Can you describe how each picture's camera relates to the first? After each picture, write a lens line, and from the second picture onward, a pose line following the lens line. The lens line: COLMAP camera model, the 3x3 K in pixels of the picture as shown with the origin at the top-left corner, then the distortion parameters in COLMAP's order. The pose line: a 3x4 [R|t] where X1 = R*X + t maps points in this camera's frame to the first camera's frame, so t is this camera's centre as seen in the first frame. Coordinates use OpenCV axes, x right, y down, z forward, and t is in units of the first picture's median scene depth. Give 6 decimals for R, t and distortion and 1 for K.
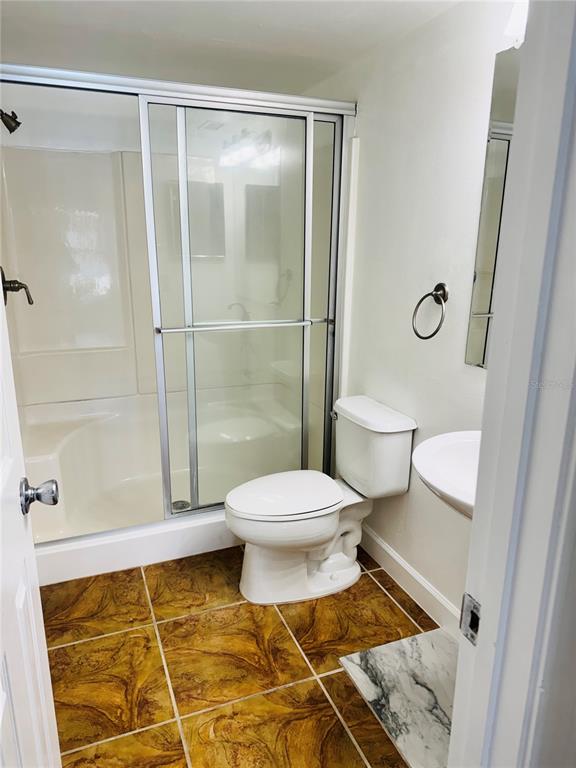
lens RADIAL K [[544.9, 0, 292.0], [0, 544.9, 386.8], [0, 0, 1]] dist [0.011793, -0.025587]
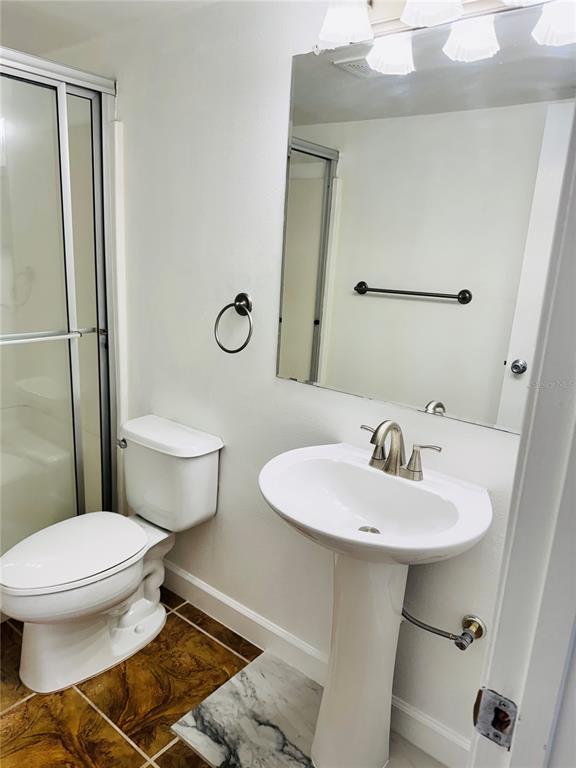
lens RADIAL K [[544.9, 0, 293.2], [0, 544.9, 379.9], [0, 0, 1]] dist [0.011793, -0.025587]
pose [[0.868486, -0.075441, 0.489940, -0.110950], [0.074123, 0.997004, 0.022126, -0.049000], [-0.490141, 0.017100, 0.871475, 0.125269]]
